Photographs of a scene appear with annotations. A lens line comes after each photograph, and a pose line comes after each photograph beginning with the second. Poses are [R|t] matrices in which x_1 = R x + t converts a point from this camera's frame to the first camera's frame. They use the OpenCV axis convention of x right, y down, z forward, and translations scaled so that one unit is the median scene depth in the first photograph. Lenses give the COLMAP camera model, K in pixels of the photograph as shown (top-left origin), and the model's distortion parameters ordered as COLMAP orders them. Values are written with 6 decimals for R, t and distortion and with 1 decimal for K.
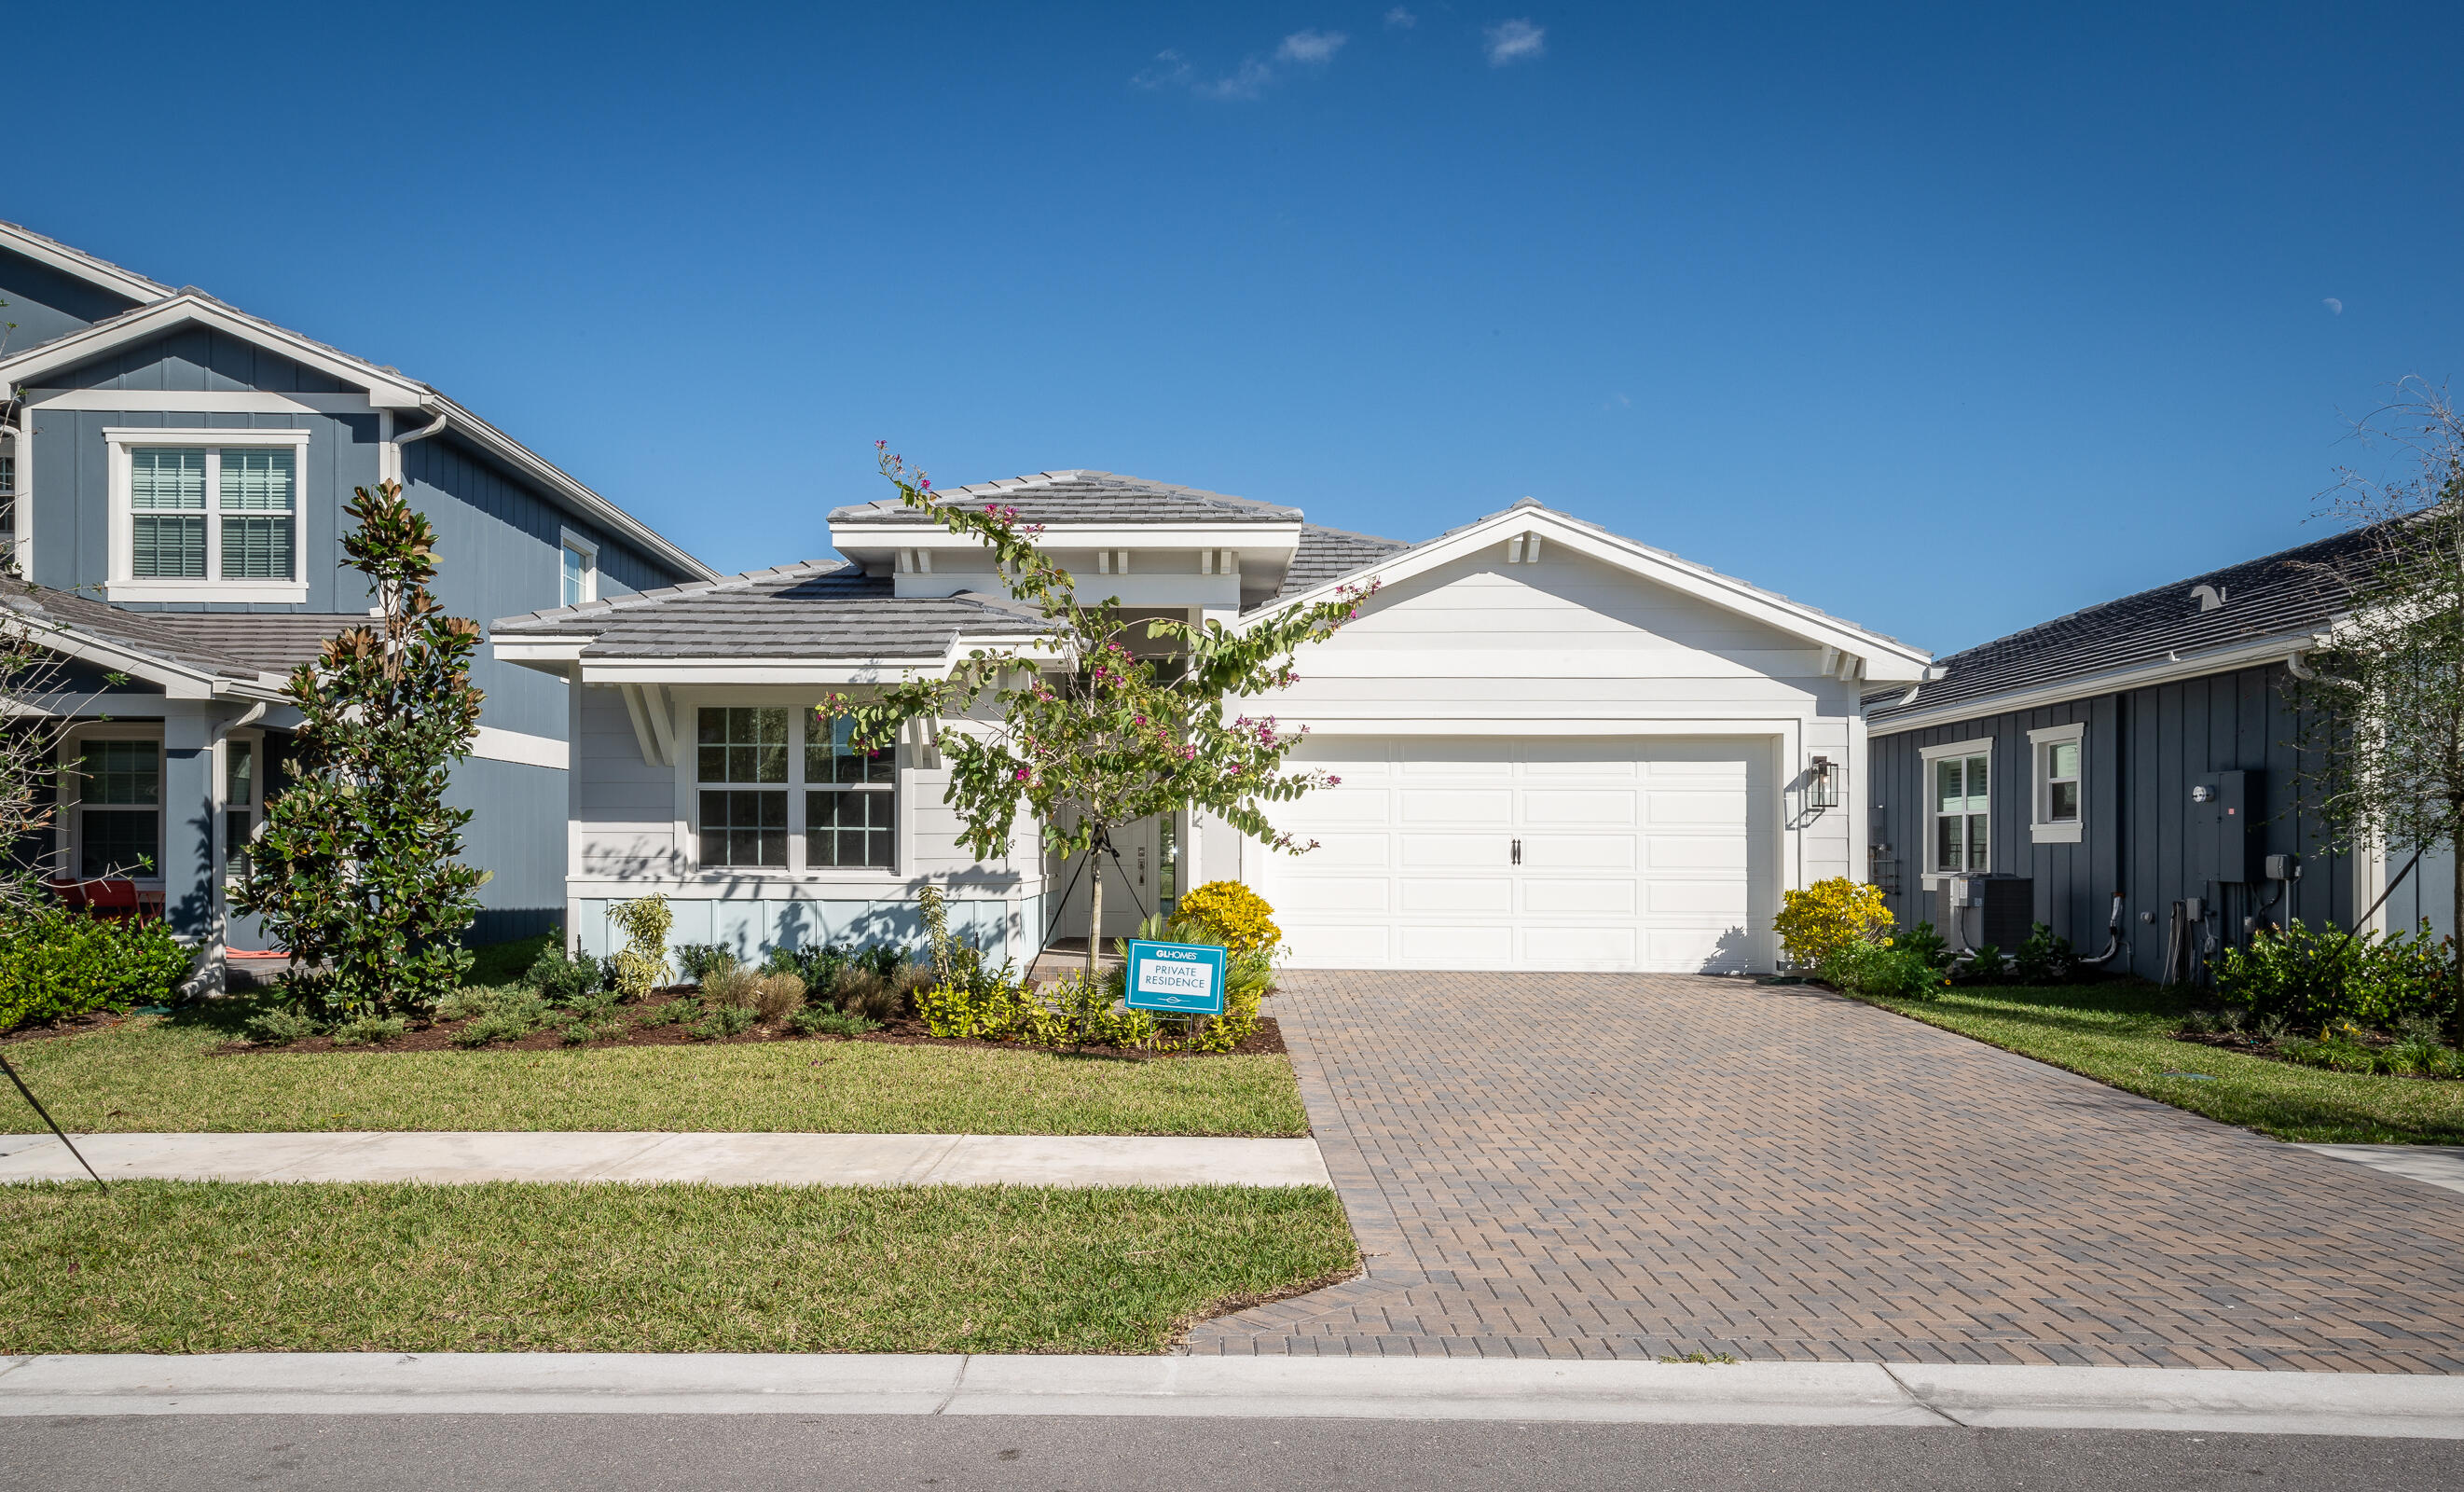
lens RADIAL K [[1789.5, 0, 1112.1], [0, 1789.5, 768.8], [0, 0, 1]] dist [0.026348, -0.048699]
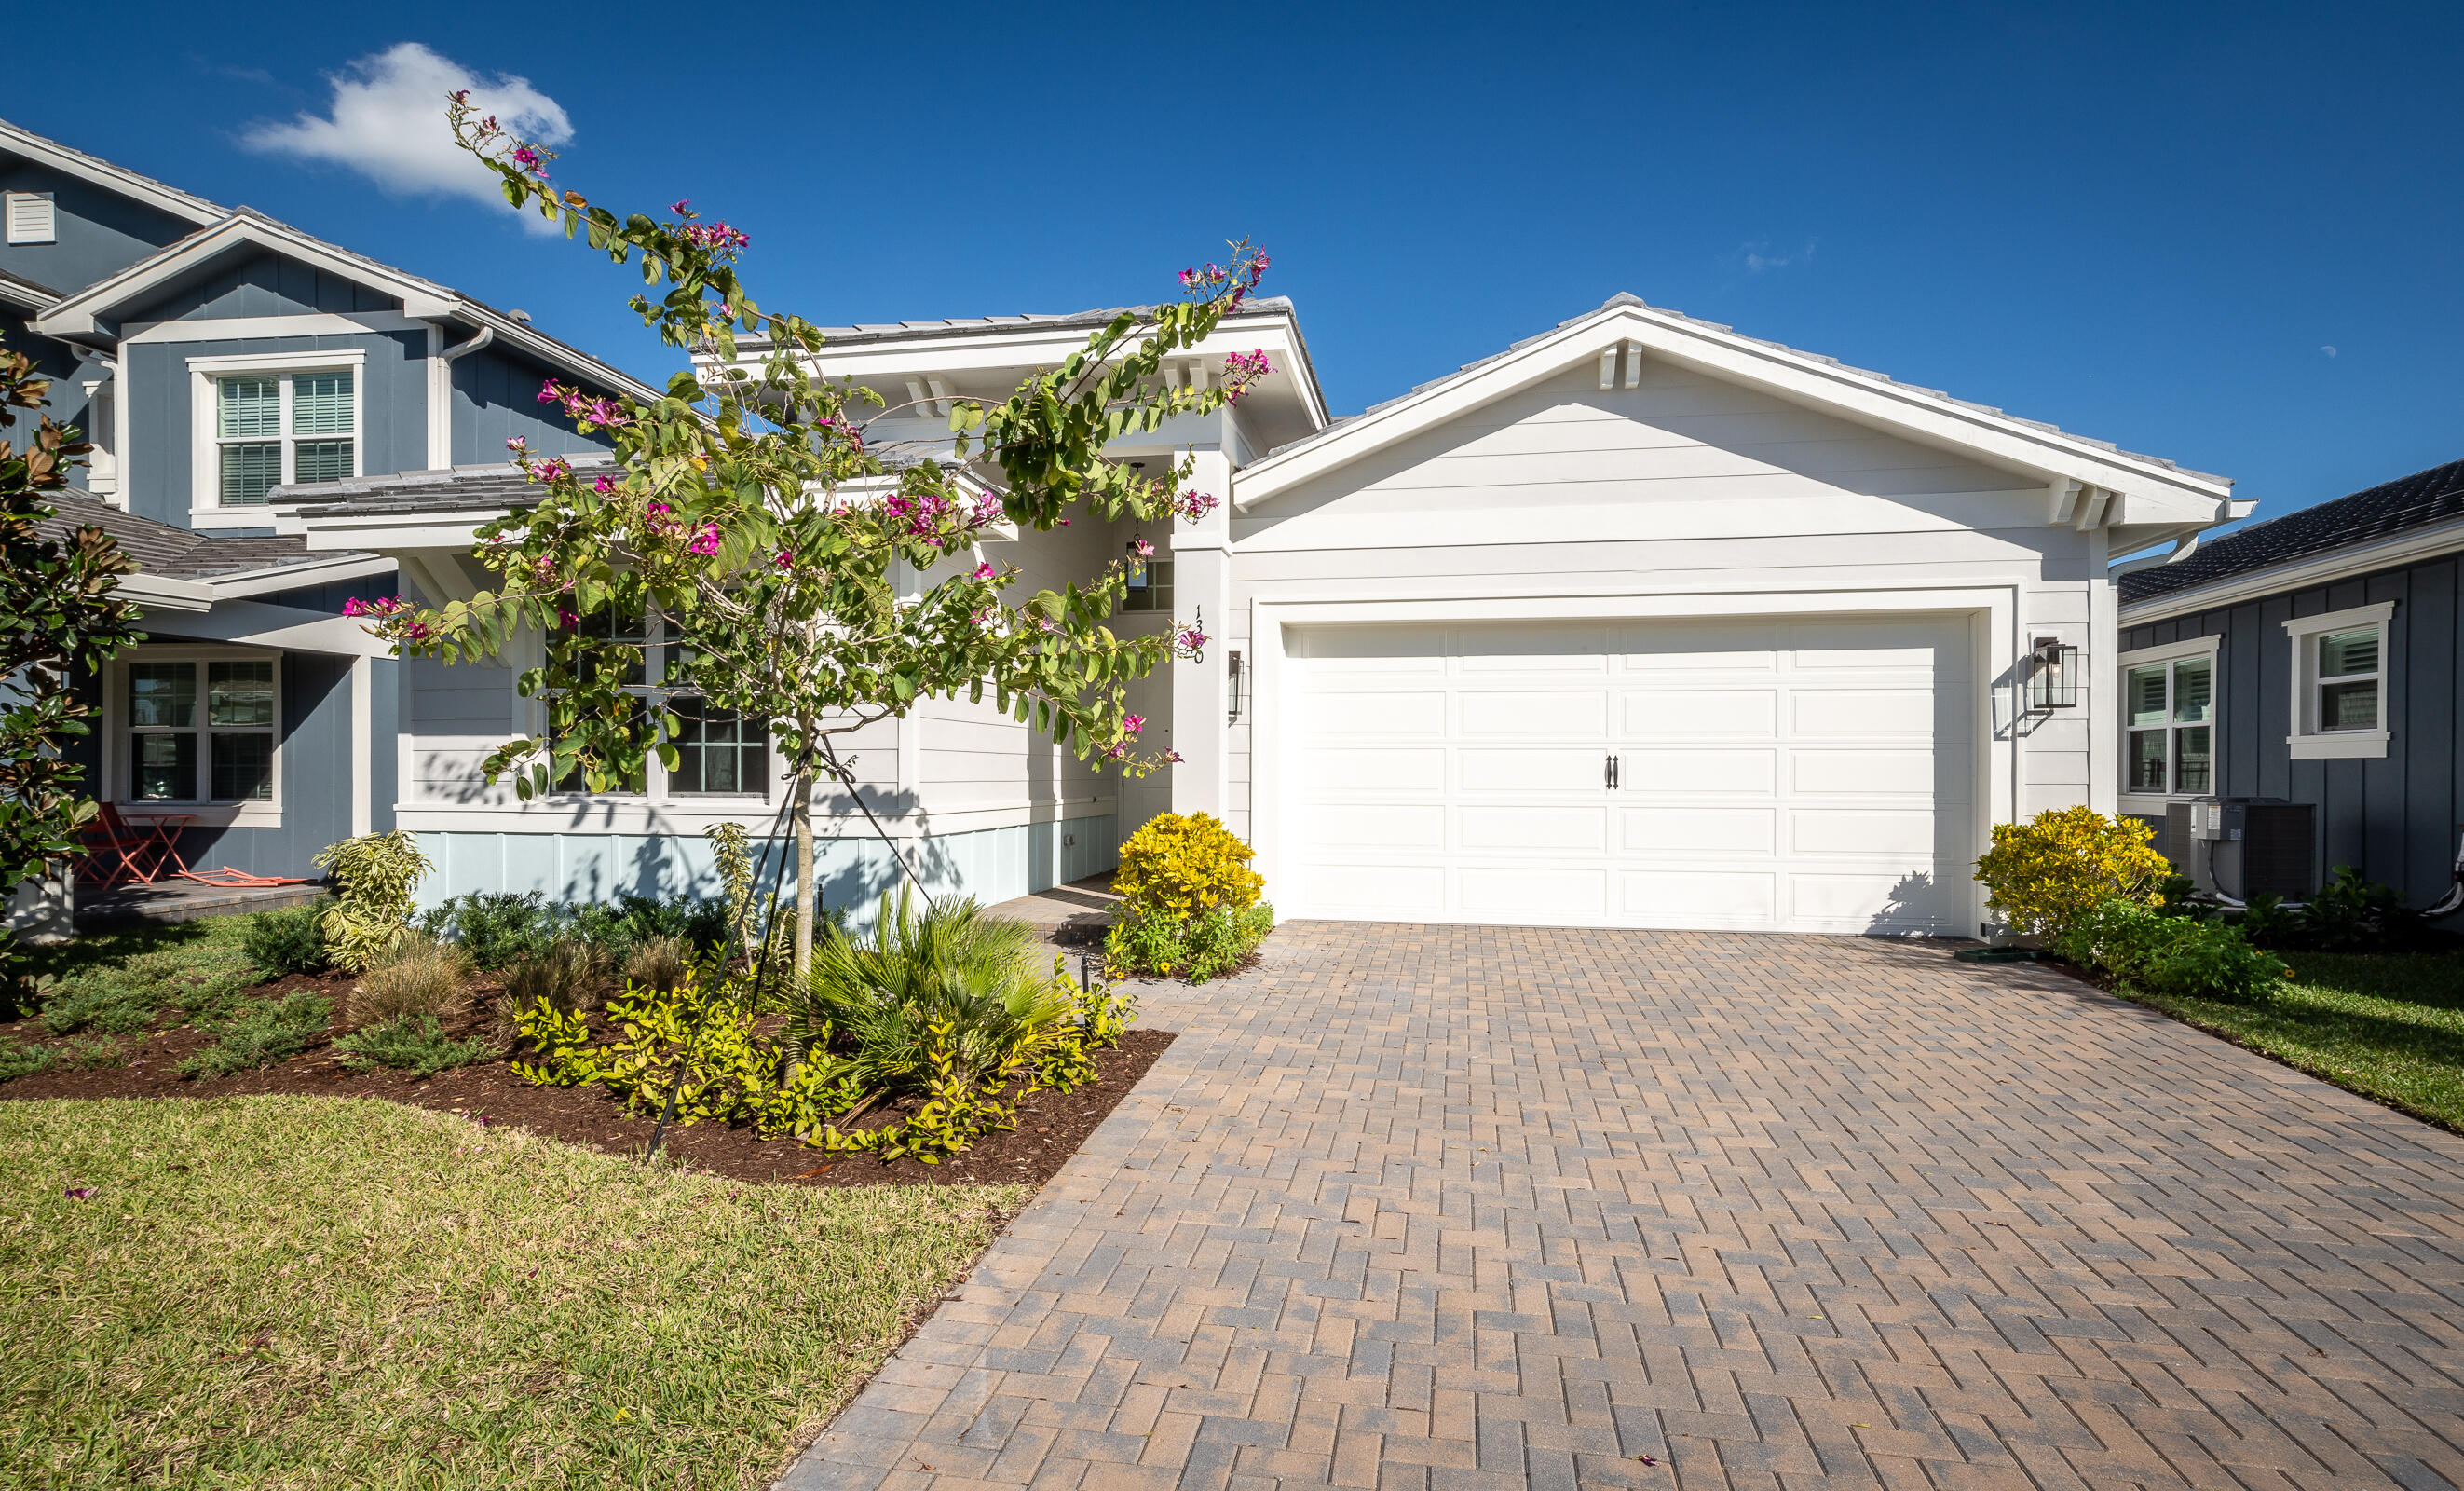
lens RADIAL K [[1199.7, 0, 1232.0], [0, 1199.7, 745.5], [0, 0, 1]] dist [-0.024084, 0.026927]
pose [[0.989953, -0.005517, -0.141286, 0.148537], [0.008960, 0.999678, 0.023743, 0.023220], [0.141109, -0.024770, 0.989684, 0.510929]]
